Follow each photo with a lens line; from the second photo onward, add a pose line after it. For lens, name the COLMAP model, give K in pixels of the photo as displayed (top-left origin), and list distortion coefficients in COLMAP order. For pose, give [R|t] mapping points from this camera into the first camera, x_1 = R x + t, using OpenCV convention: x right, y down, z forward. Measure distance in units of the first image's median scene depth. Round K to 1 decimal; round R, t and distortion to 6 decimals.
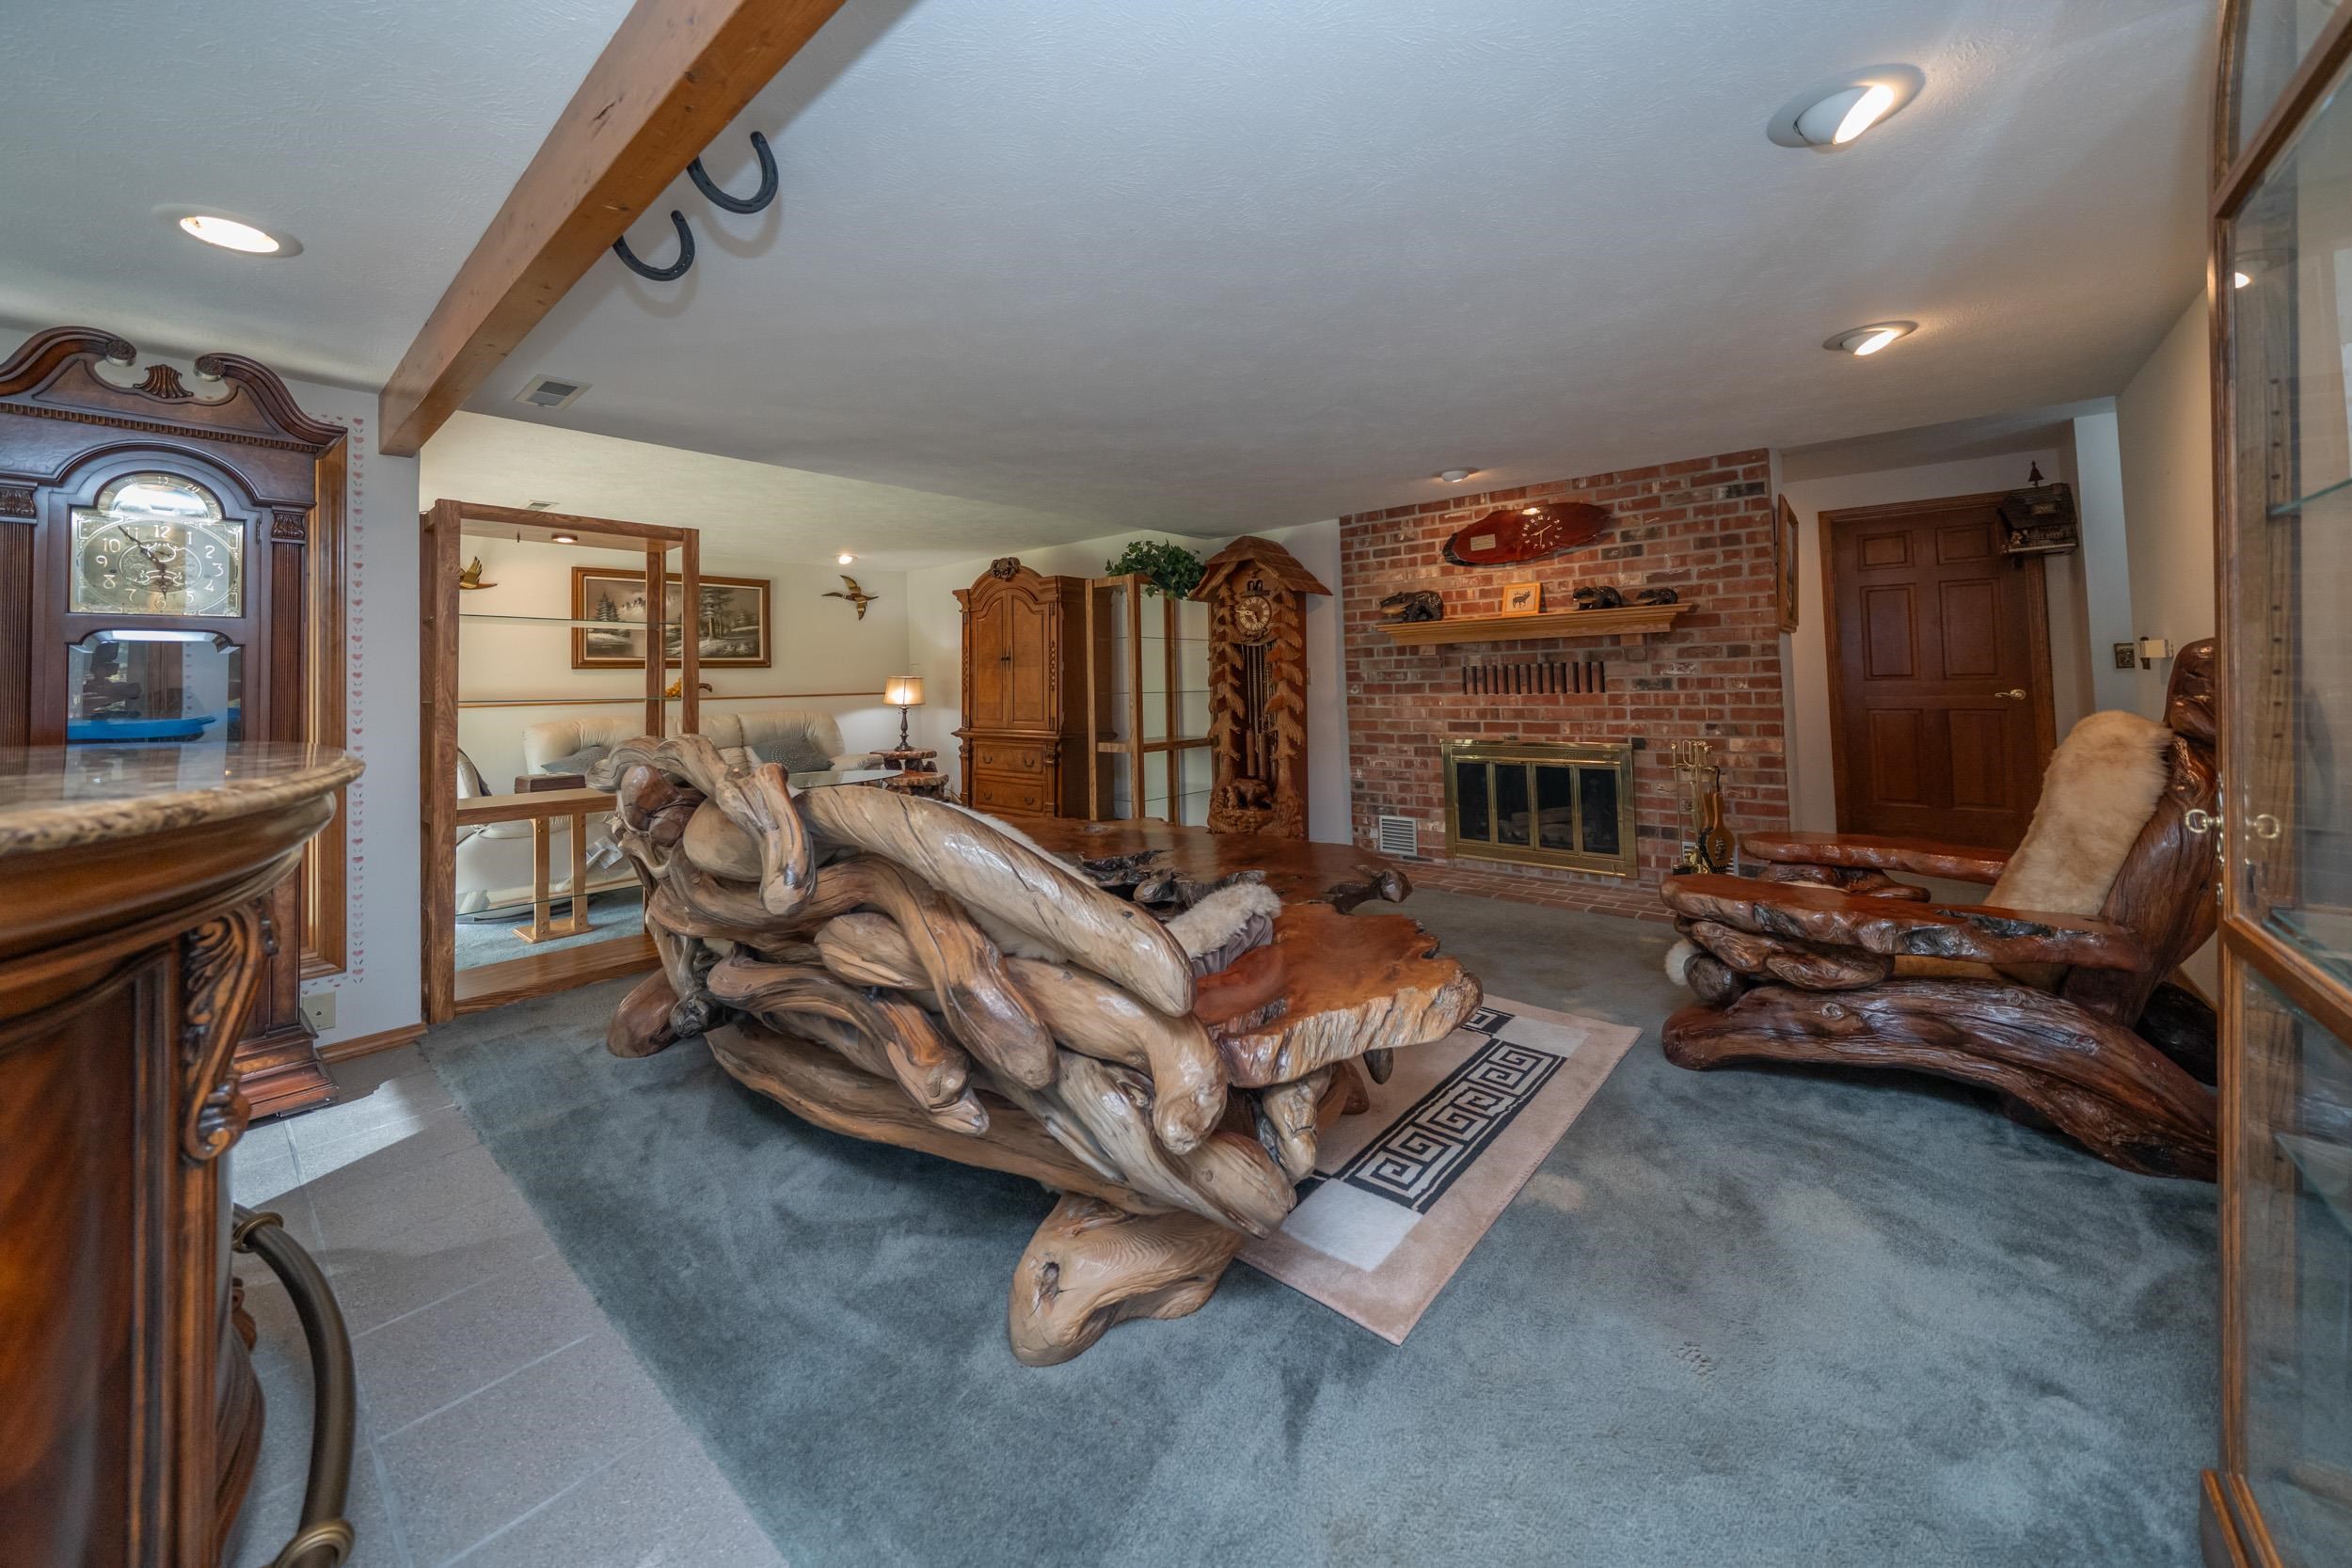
lens RADIAL K [[850.4, 0, 1170.2], [0, 850.4, 789.1], [0, 0, 1]] dist [-0.000571, -0.000130]
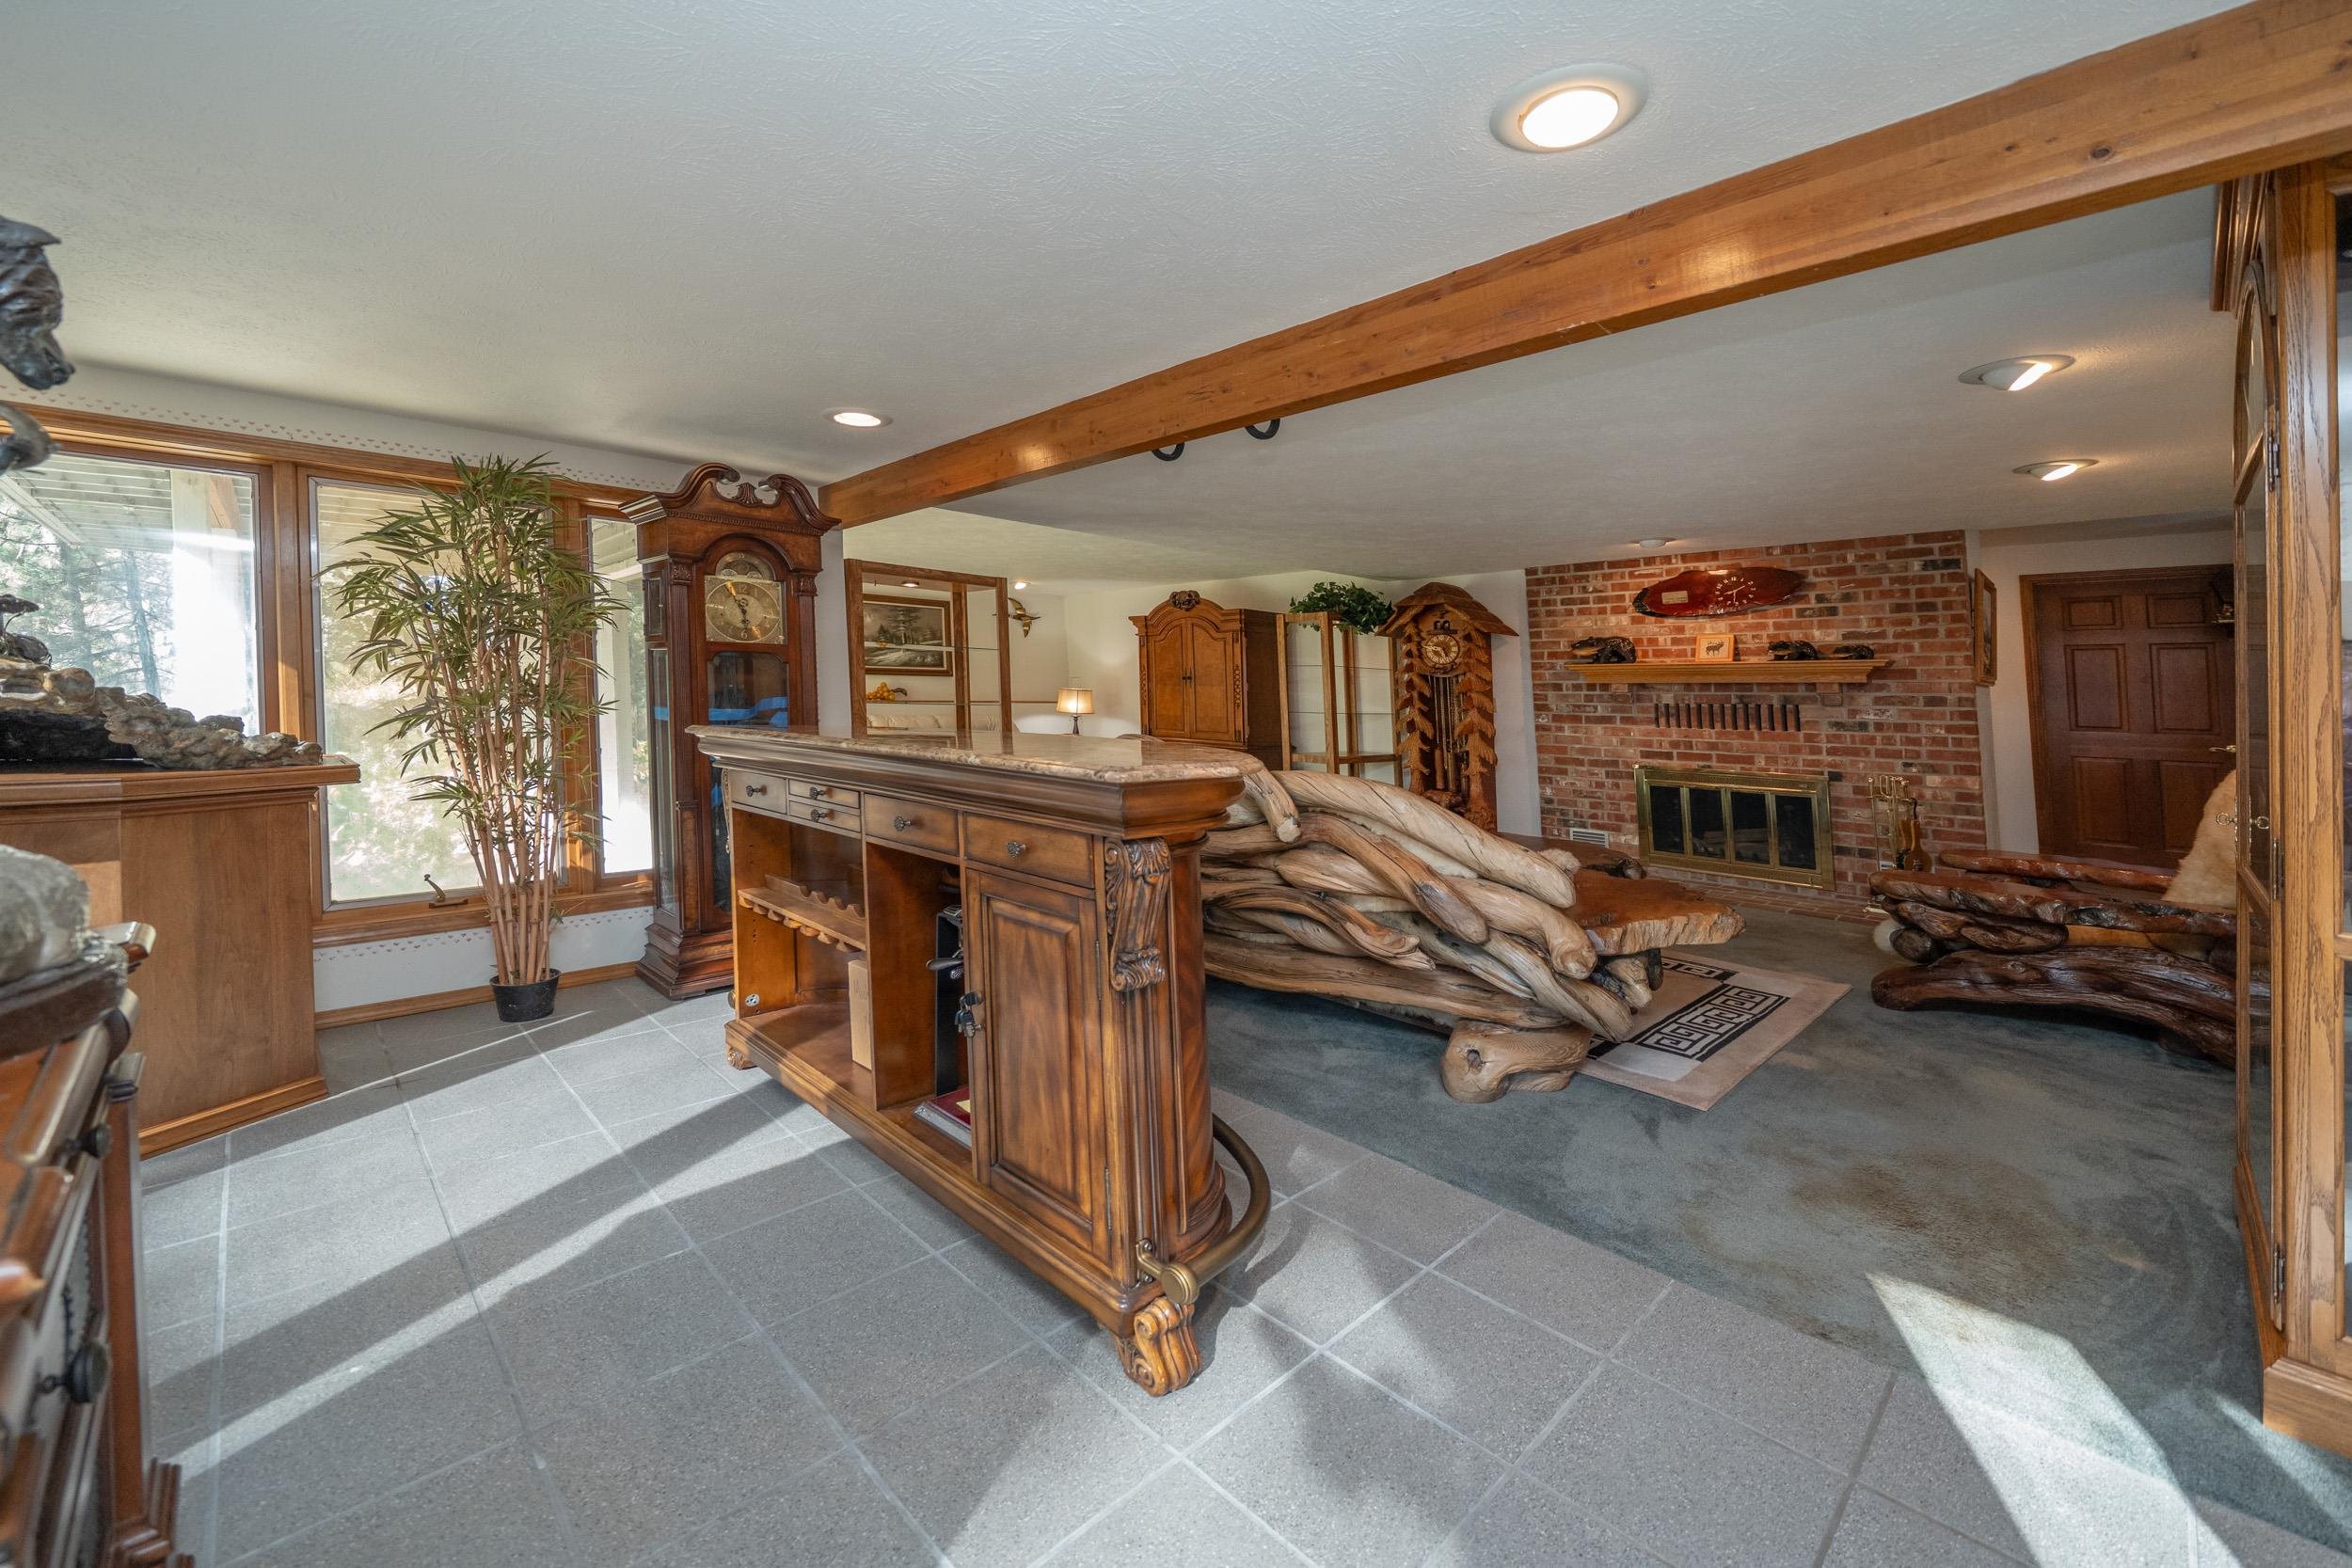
lens RADIAL K [[824.5, 0, 1106.7], [0, 824.5, 743.7], [0, 0, 1]] dist [-0.000873, -0.000087]
pose [[0.979320, 0.045903, -0.197042, -0.193856], [-0.059119, 0.996341, -0.061723, 0.028740], [0.193487, 0.072095, 0.978450, -0.284677]]
